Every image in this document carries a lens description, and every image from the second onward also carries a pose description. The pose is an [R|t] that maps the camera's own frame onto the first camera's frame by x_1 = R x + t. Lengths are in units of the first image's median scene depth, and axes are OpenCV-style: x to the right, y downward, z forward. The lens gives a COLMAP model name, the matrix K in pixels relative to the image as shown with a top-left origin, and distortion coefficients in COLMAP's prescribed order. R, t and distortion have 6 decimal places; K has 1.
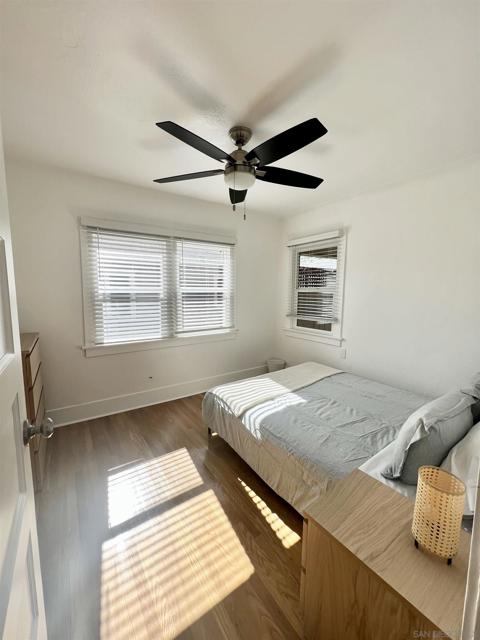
lens RADIAL K [[253.4, 0, 239.7], [0, 253.4, 317.5], [0, 0, 1]] dist [-0.002834, 0.000337]
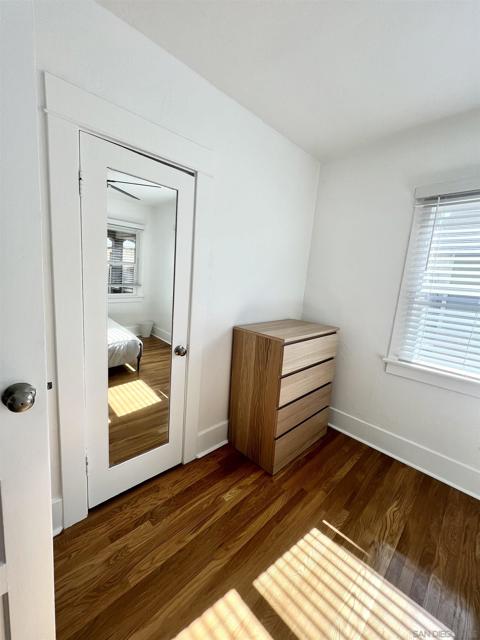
lens RADIAL K [[261.6, 0, 239.6], [0, 261.6, 317.7], [0, 0, 1]] dist [0.002983, 0.000039]
pose [[0.188104, 0.160045, -0.969021, 0.072868], [-0.170680, 0.976948, 0.128222, -0.035748], [0.967205, 0.141274, 0.211084, 0.374997]]
